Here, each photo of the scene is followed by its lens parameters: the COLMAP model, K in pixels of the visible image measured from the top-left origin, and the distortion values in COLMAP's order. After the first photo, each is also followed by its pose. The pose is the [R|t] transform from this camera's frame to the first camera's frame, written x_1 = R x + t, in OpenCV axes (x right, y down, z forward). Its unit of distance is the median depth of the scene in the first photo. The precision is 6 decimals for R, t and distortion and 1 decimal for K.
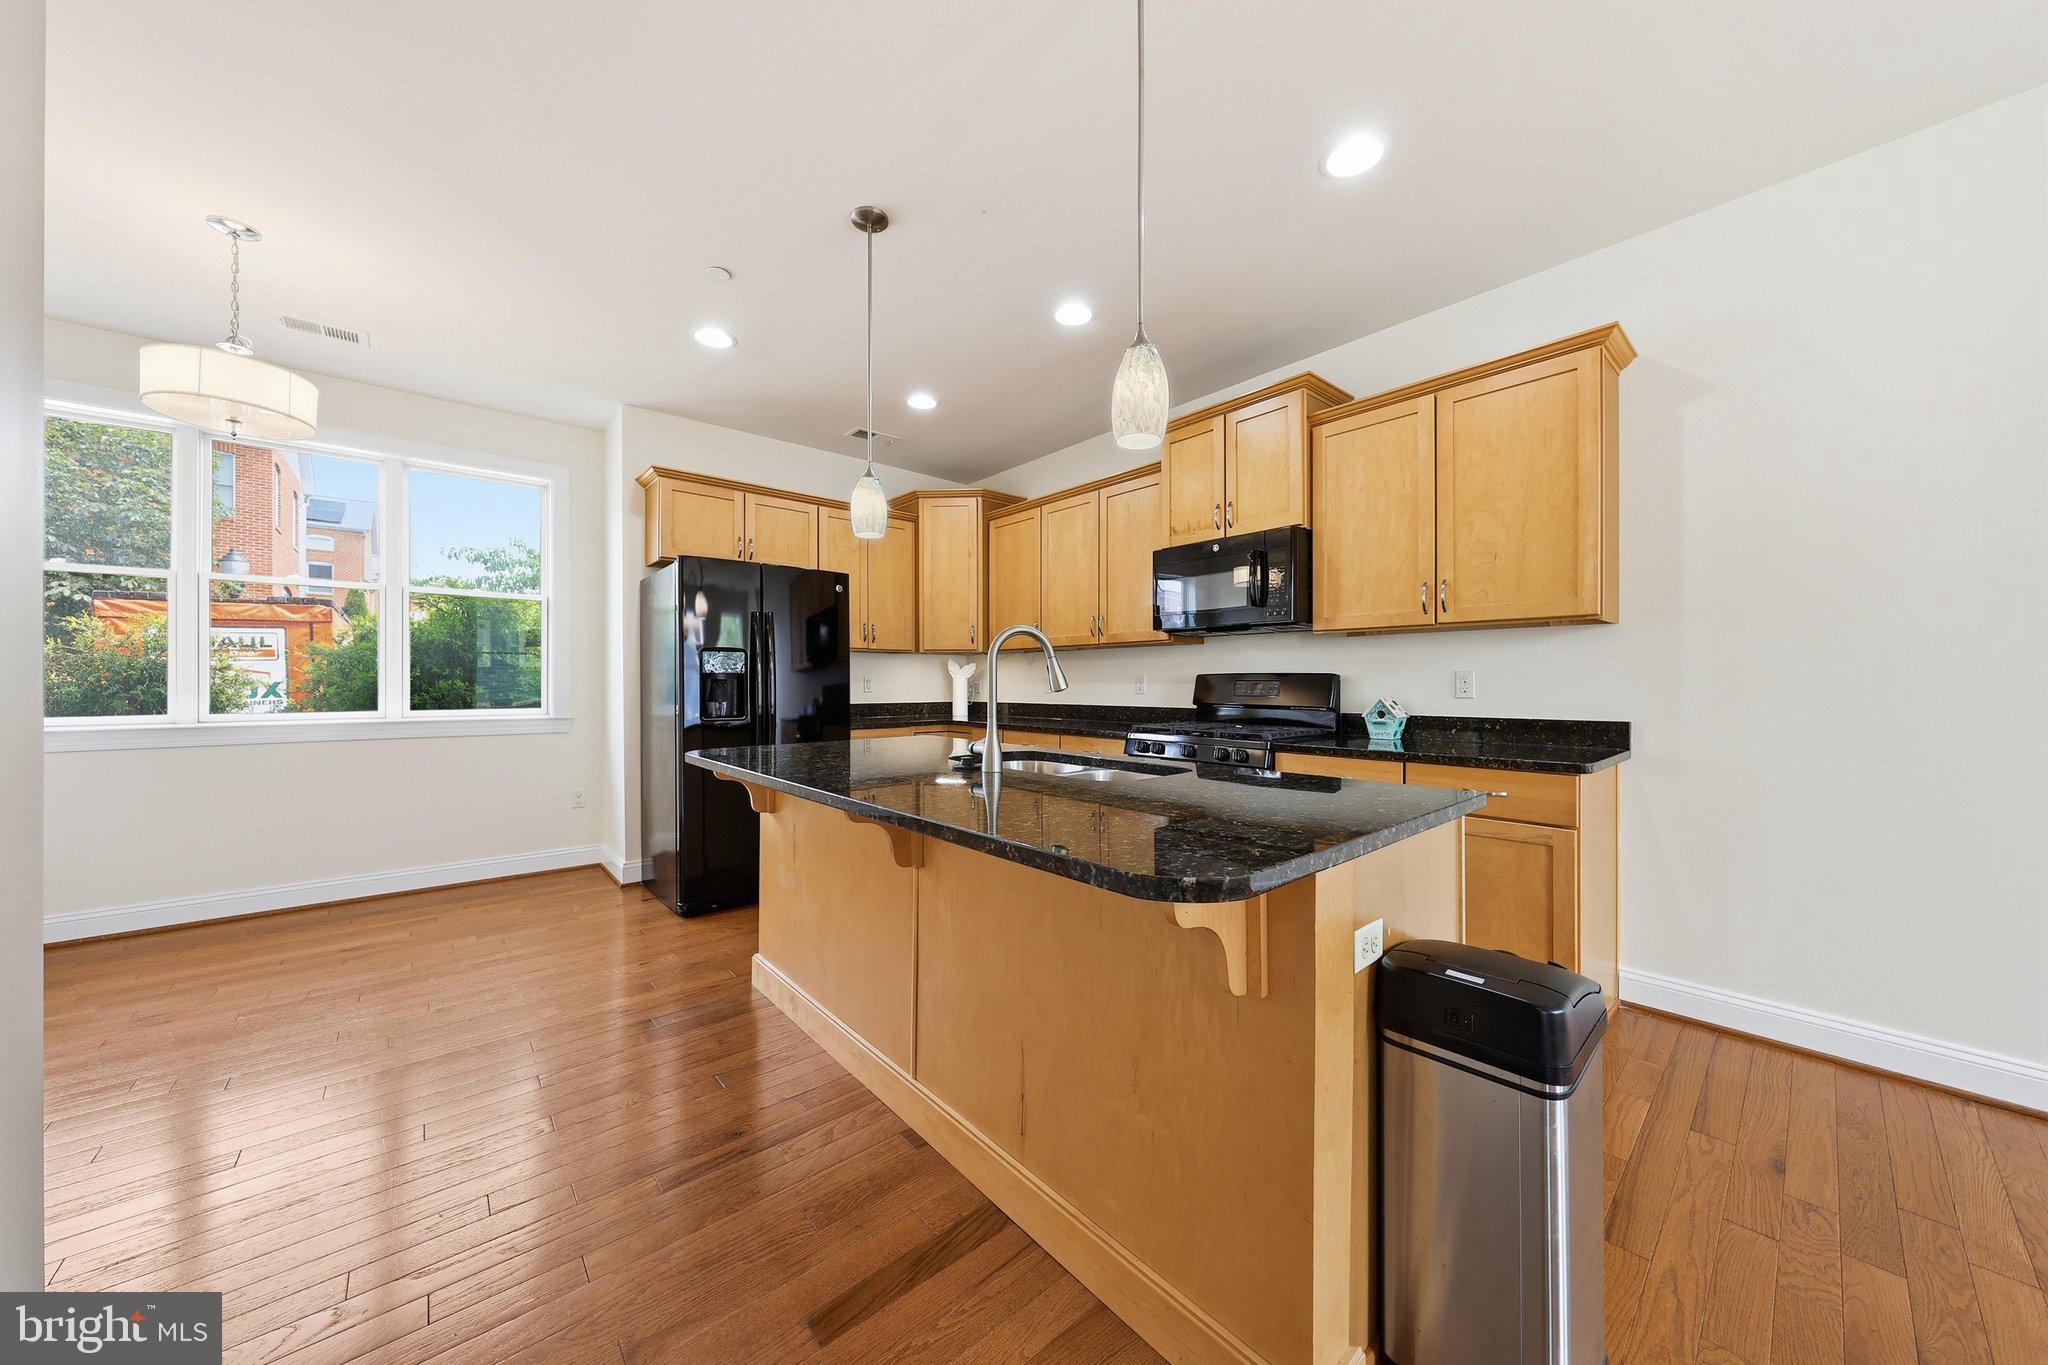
lens RADIAL K [[692.6, 0, 1018.1], [0, 692.6, 678.9], [0, 0, 1]] dist [-0.001371, -0.000057]
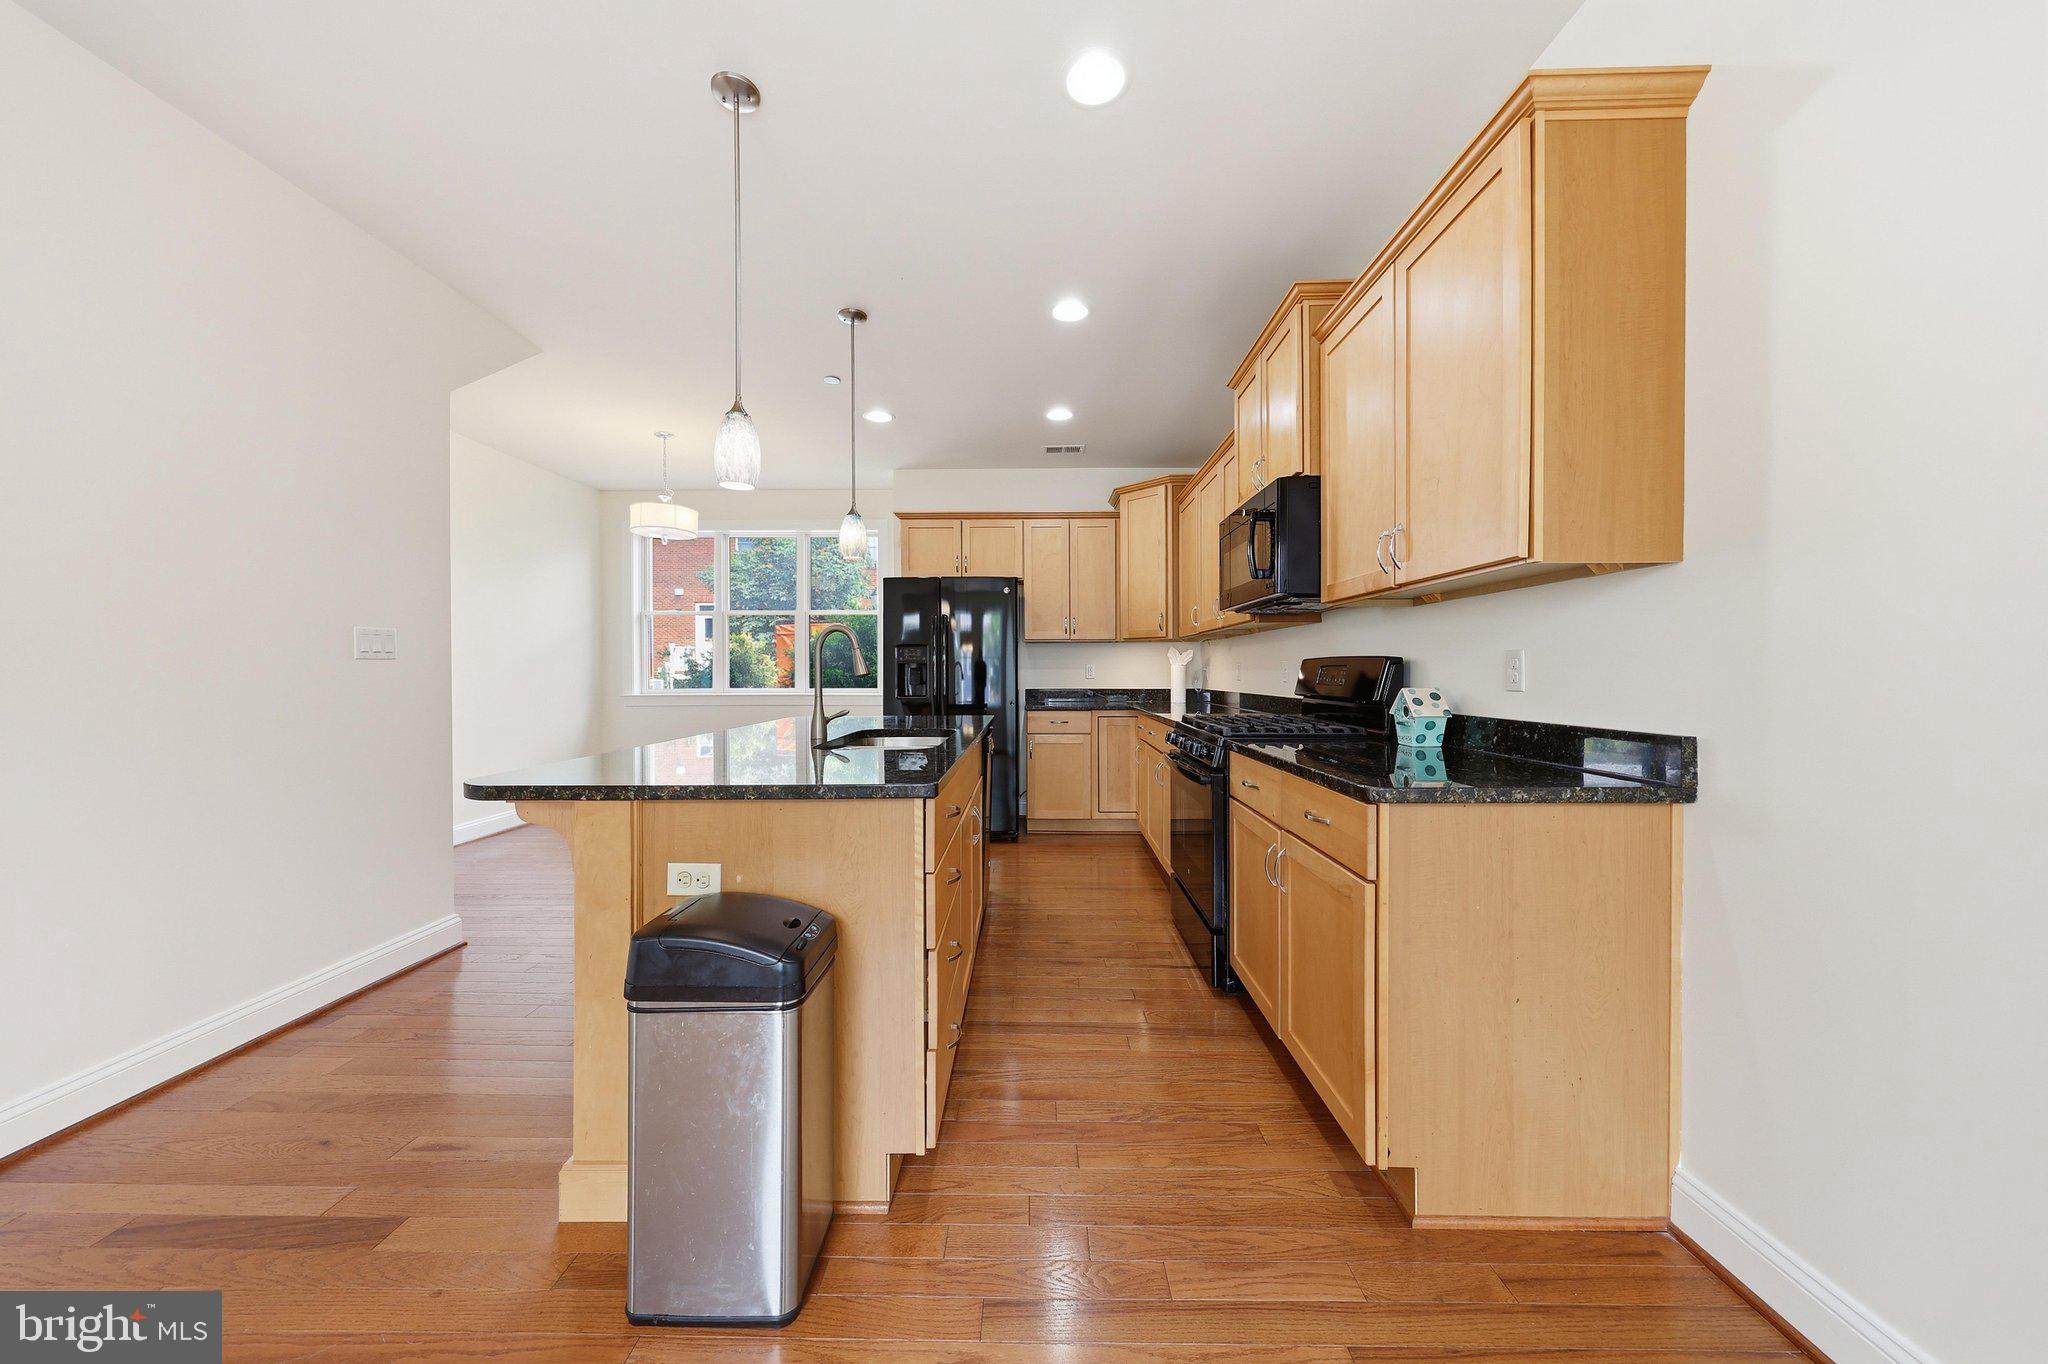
lens RADIAL K [[692.6, 0, 1018.1], [0, 692.6, 678.4], [0, 0, 1]] dist [-0.001371, -0.000057]
pose [[0.738032, 0.003862, -0.674754, 0.557518], [0.006600, 0.999894, 0.012943, 0.003374], [0.674733, -0.014006, 0.737929, 0.145094]]
